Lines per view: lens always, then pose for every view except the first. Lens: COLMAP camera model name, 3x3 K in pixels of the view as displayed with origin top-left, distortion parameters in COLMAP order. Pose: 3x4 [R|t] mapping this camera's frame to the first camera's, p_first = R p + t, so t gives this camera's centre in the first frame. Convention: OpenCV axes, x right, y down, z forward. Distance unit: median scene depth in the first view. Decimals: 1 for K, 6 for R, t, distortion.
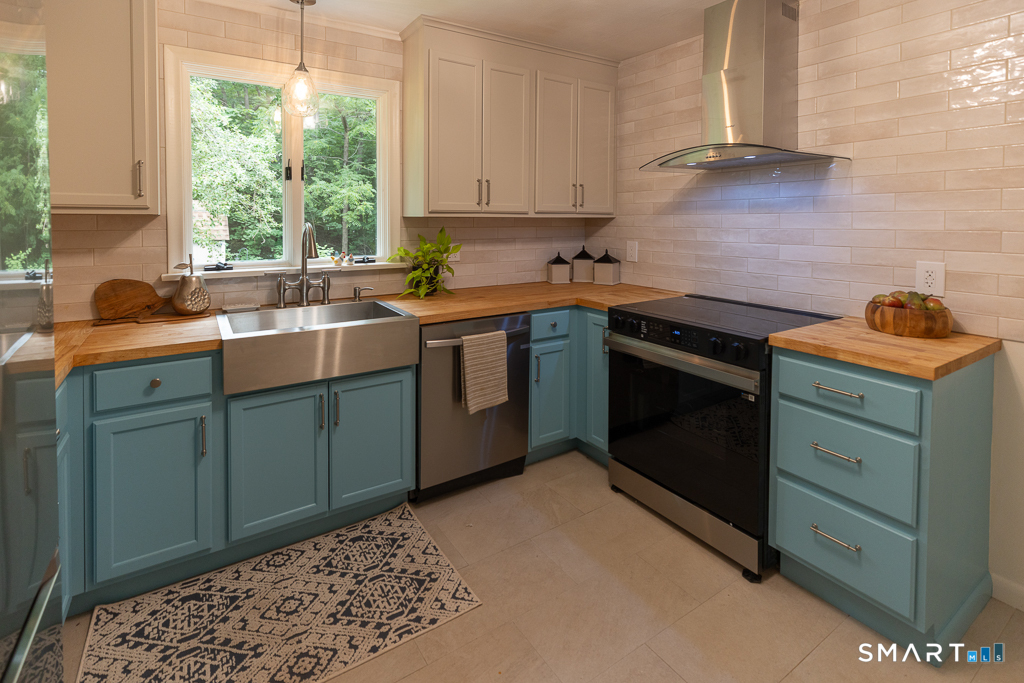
lens RADIAL K [[497.1, 0, 513.5], [0, 497.1, 215.5], [0, 0, 1]] dist [0.005784, 0.000766]
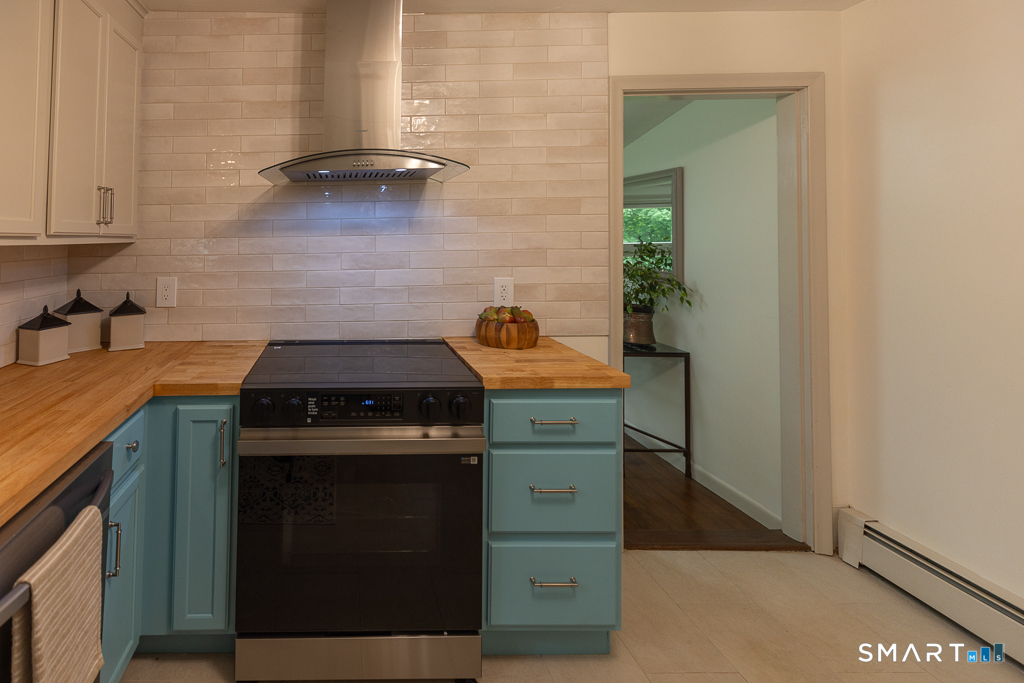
lens RADIAL K [[517.1, 0, 462.2], [0, 517.1, 219.0], [0, 0, 1]] dist [0.006872, 0.000536]
pose [[0.562154, 0.021556, 0.826751, -0.174051], [0.005979, 0.999528, -0.030127, -0.005007], [-0.827011, 0.021879, 0.561760, 0.366917]]
